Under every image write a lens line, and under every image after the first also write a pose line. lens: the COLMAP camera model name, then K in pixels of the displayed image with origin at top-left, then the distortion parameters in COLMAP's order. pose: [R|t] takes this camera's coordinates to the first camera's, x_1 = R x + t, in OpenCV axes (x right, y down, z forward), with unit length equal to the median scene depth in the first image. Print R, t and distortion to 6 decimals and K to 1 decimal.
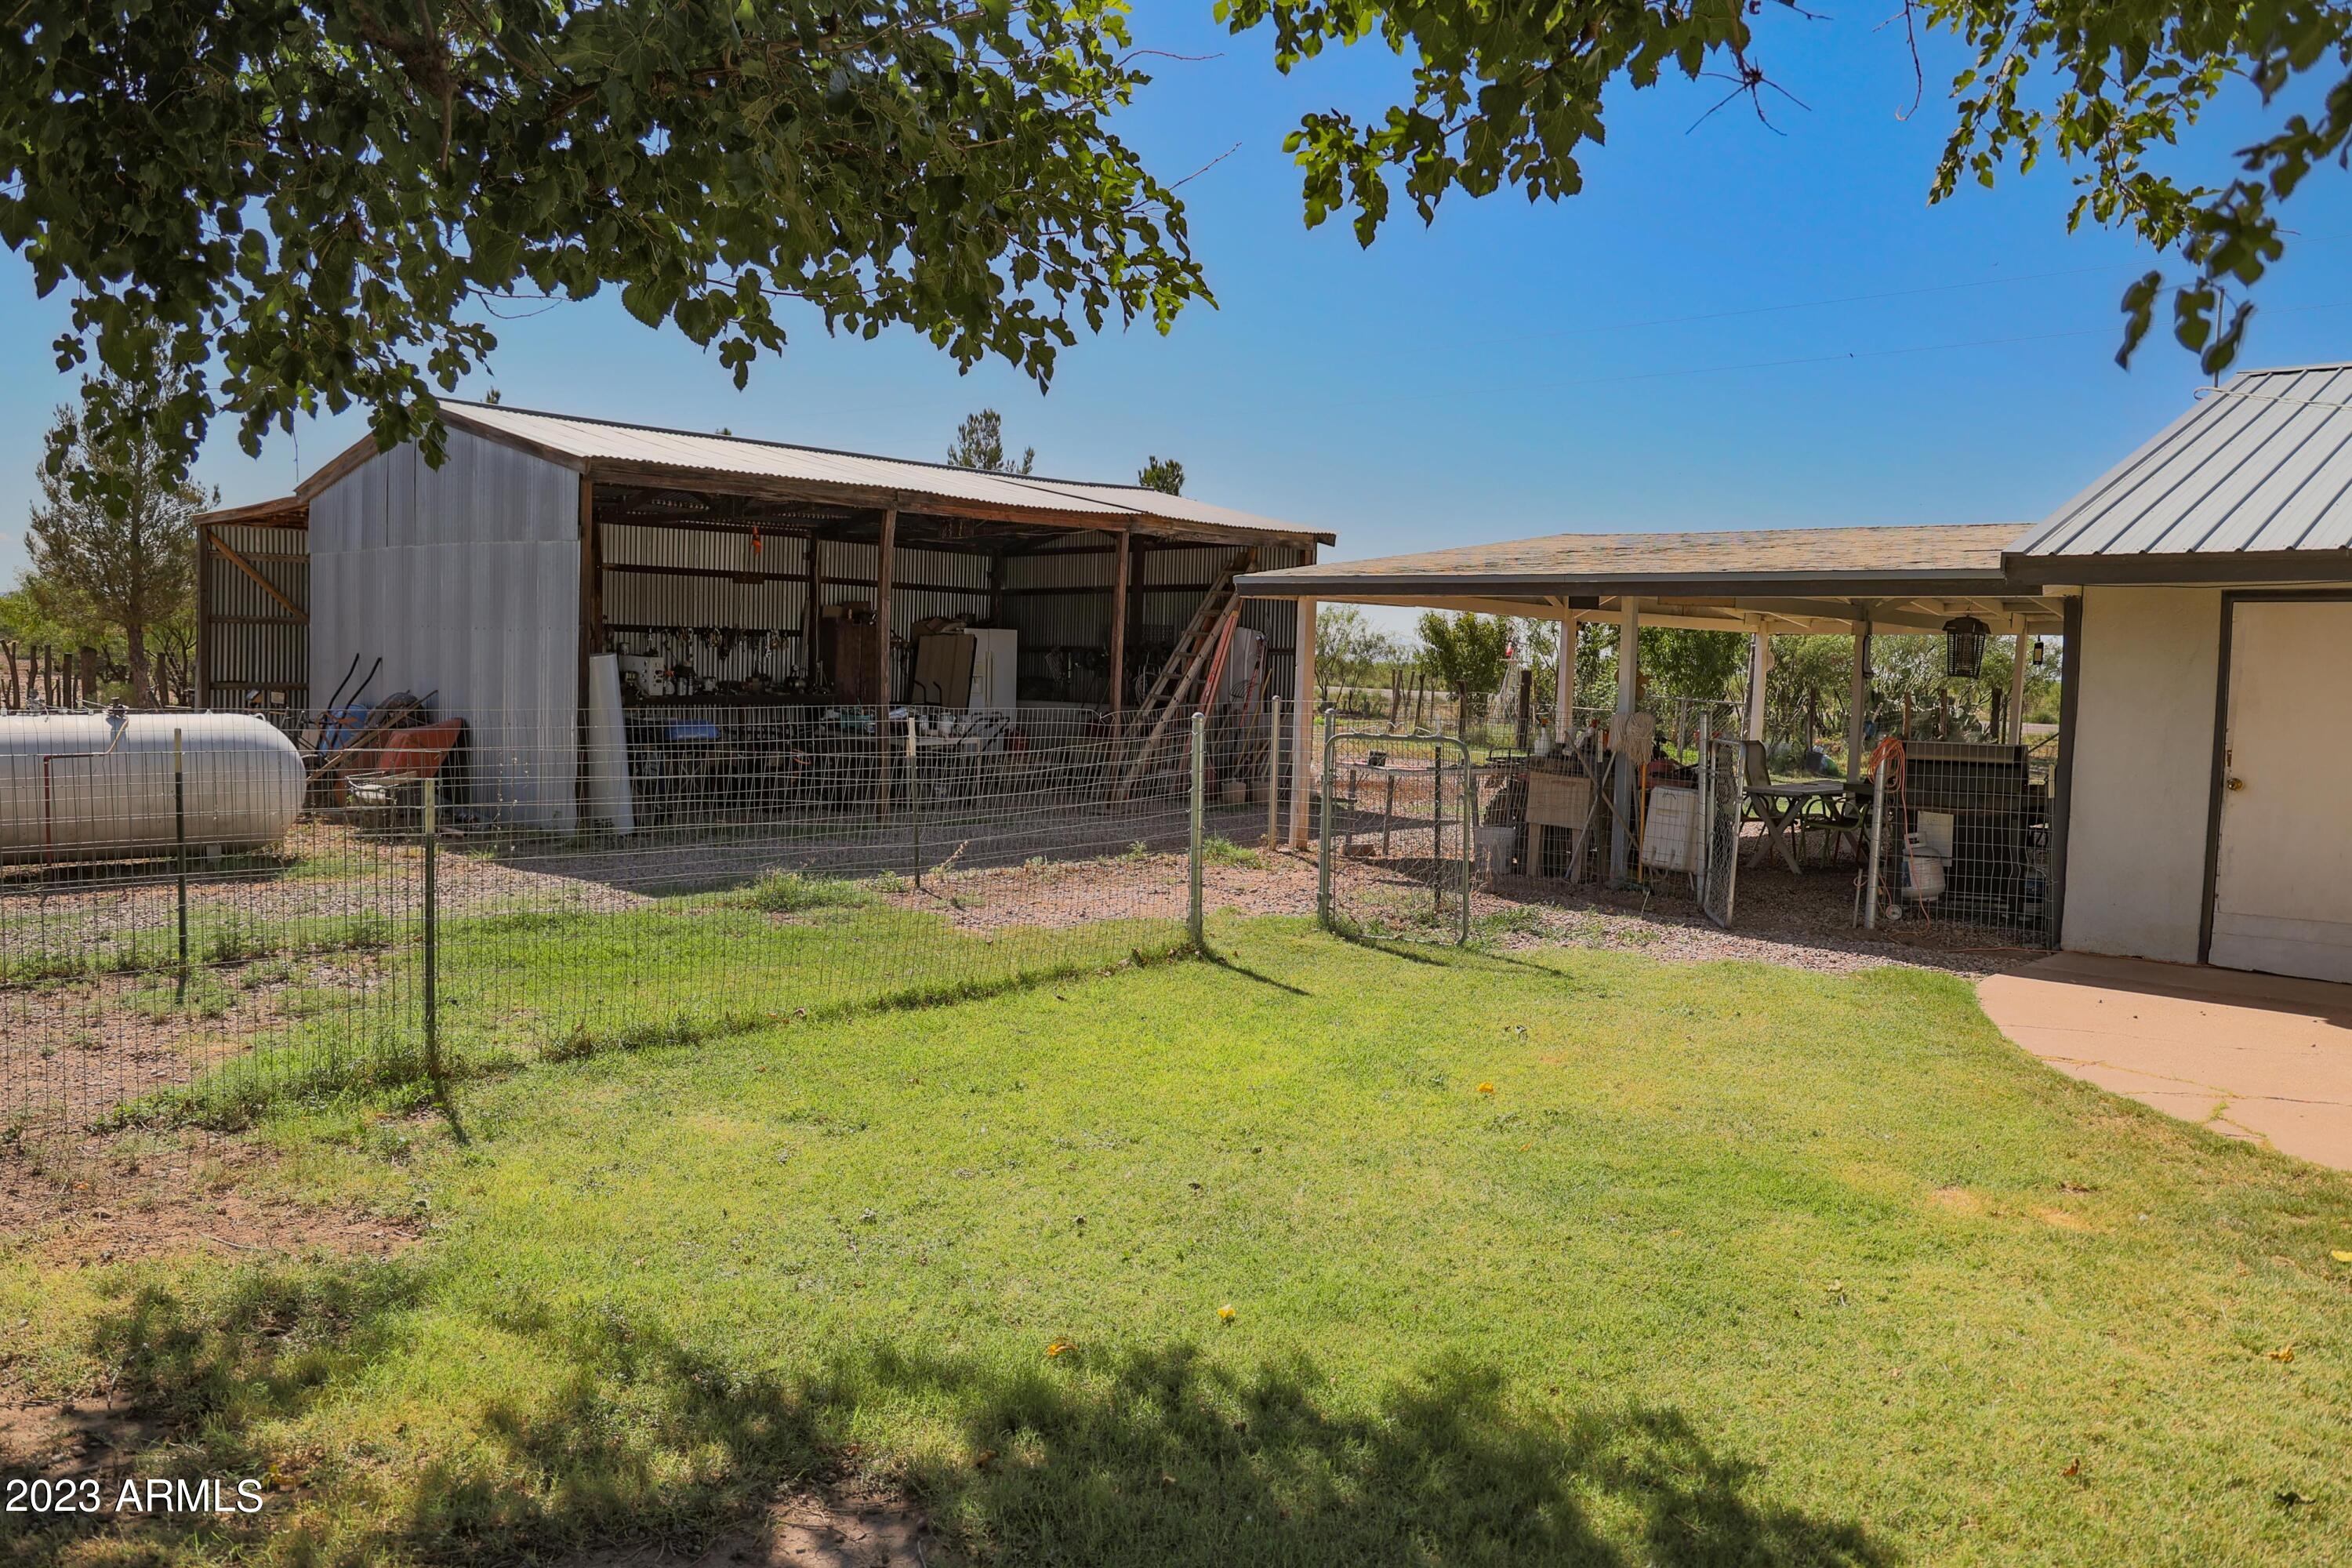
lens RADIAL K [[1729.4, 0, 1176.0], [0, 1729.4, 784.0], [0, 0, 1]] dist [-0.134149, 0.081869]
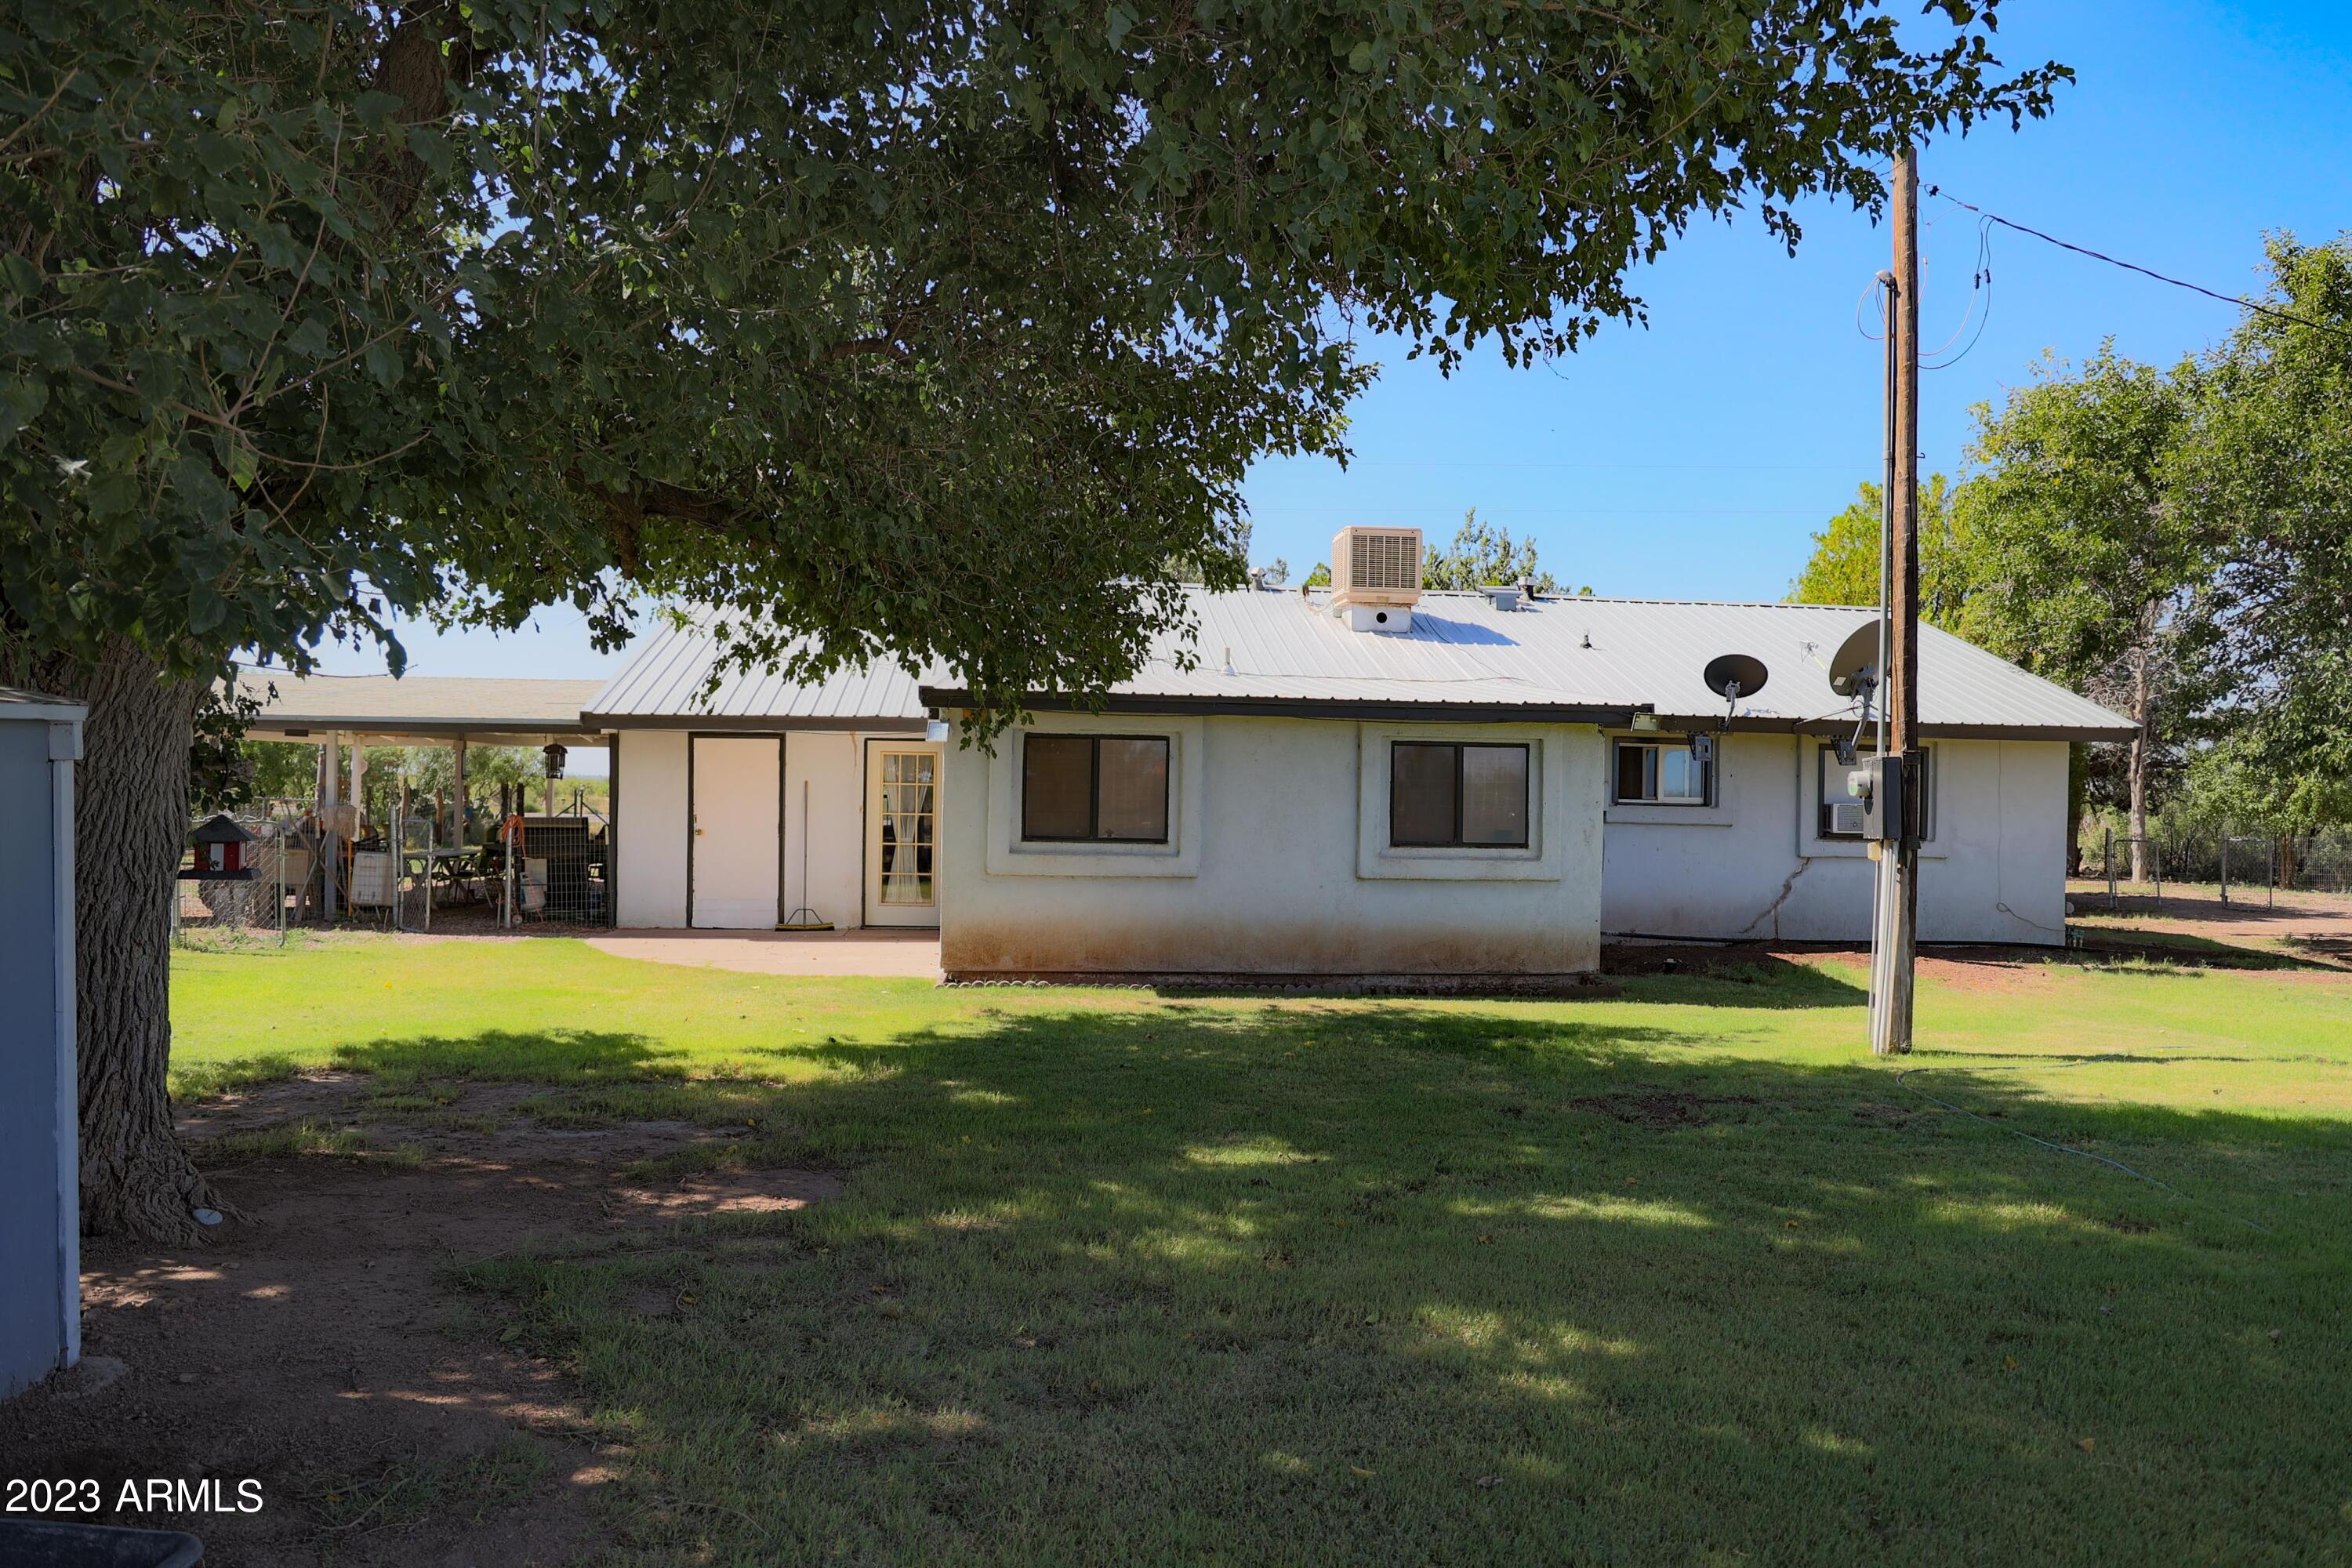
lens RADIAL K [[1729.4, 0, 1176.0], [0, 1729.4, 784.0], [0, 0, 1]] dist [-0.134149, 0.081869]
pose [[0.673422, -0.015300, 0.739100, -0.388294], [0.056622, 0.997916, -0.030932, 0.032803], [-0.737087, 0.062679, 0.672885, -0.637129]]
